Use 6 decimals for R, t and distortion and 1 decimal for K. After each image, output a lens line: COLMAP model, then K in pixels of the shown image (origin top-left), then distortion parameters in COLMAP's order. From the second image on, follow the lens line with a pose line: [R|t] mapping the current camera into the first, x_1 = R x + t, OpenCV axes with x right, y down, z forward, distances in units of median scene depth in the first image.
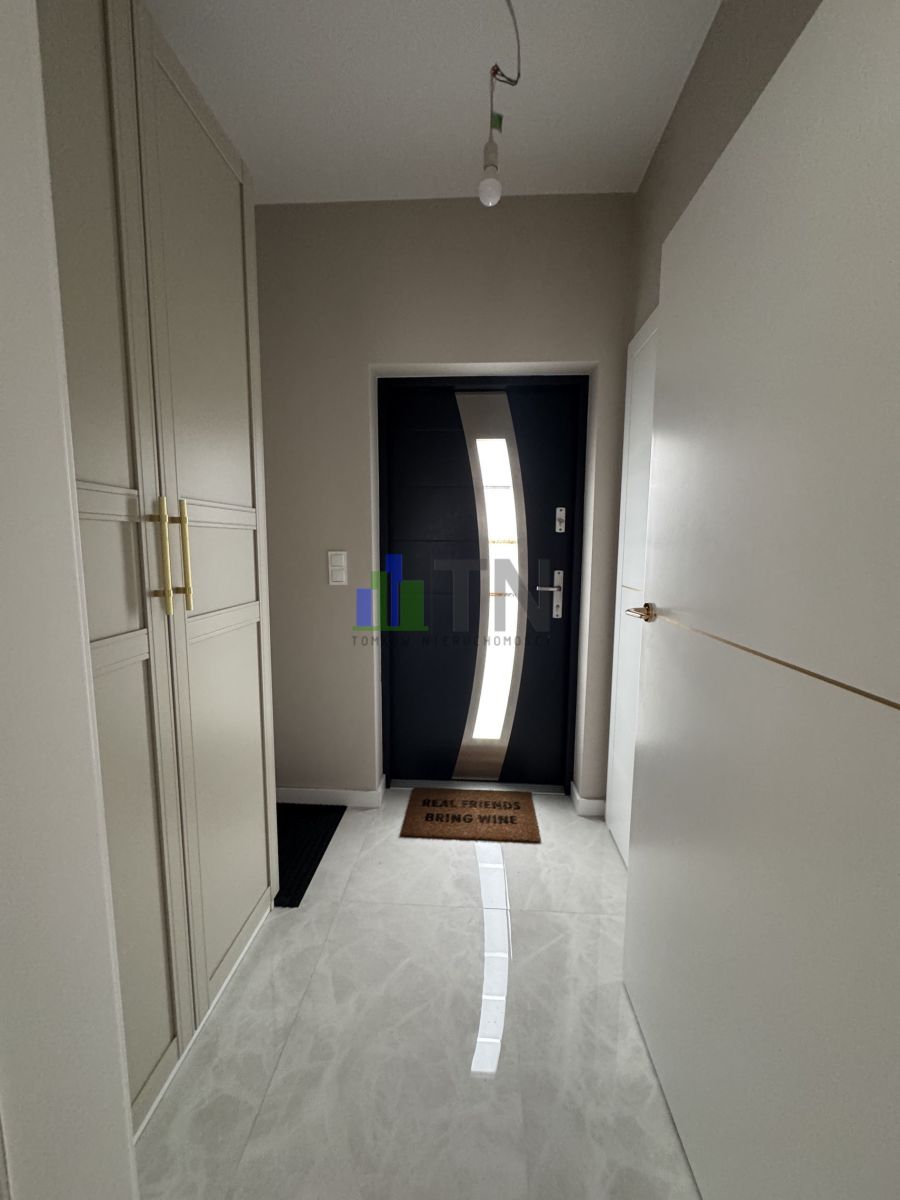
lens RADIAL K [[479.2, 0, 457.6], [0, 479.2, 605.7], [0, 0, 1]] dist [-0.000539, 0.000053]
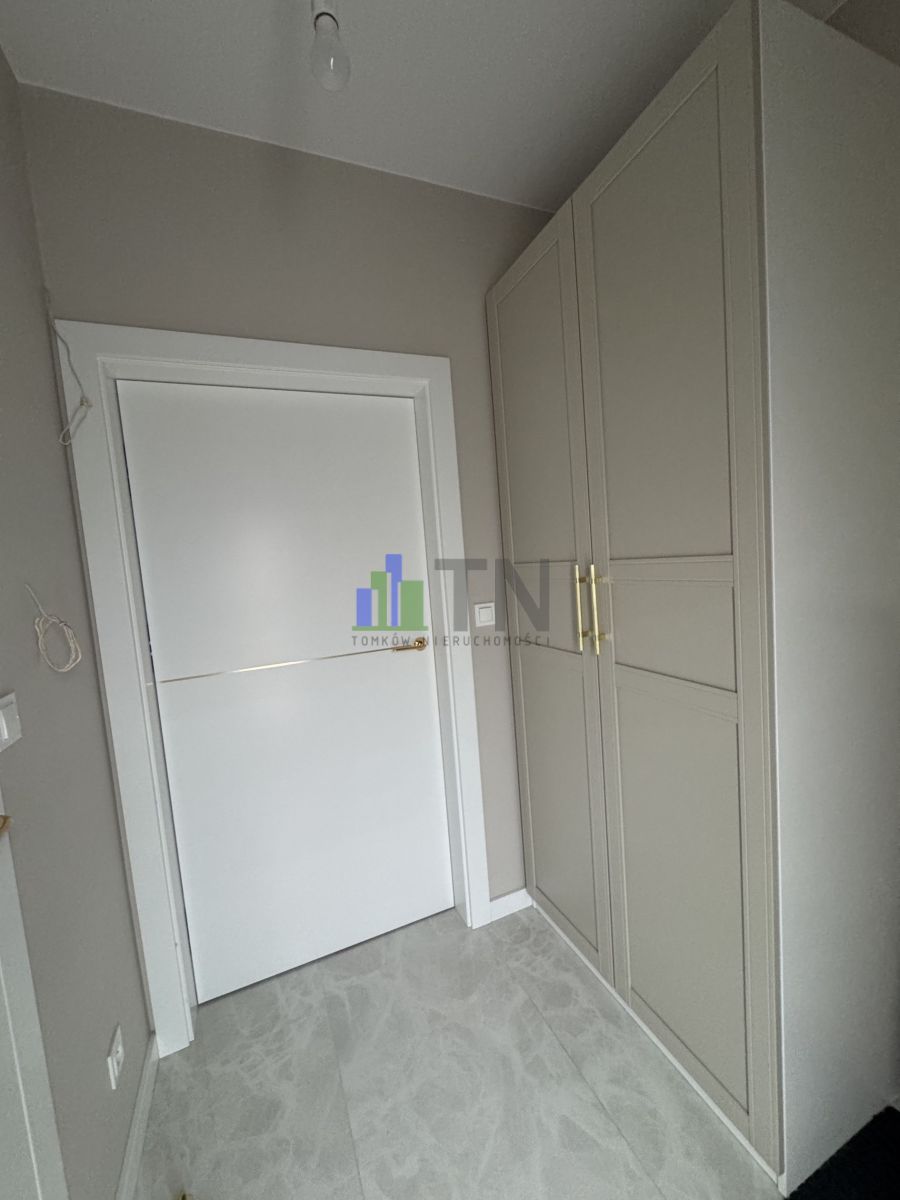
lens RADIAL K [[479.2, 0, 462.9], [0, 479.2, 598.7], [0, 0, 1]] dist [-0.000539, 0.000053]
pose [[-0.886443, 0.095531, -0.452872, 0.258145], [0.006575, 0.980968, 0.194060, -0.340479], [0.462792, 0.169046, -0.870200, 1.675416]]
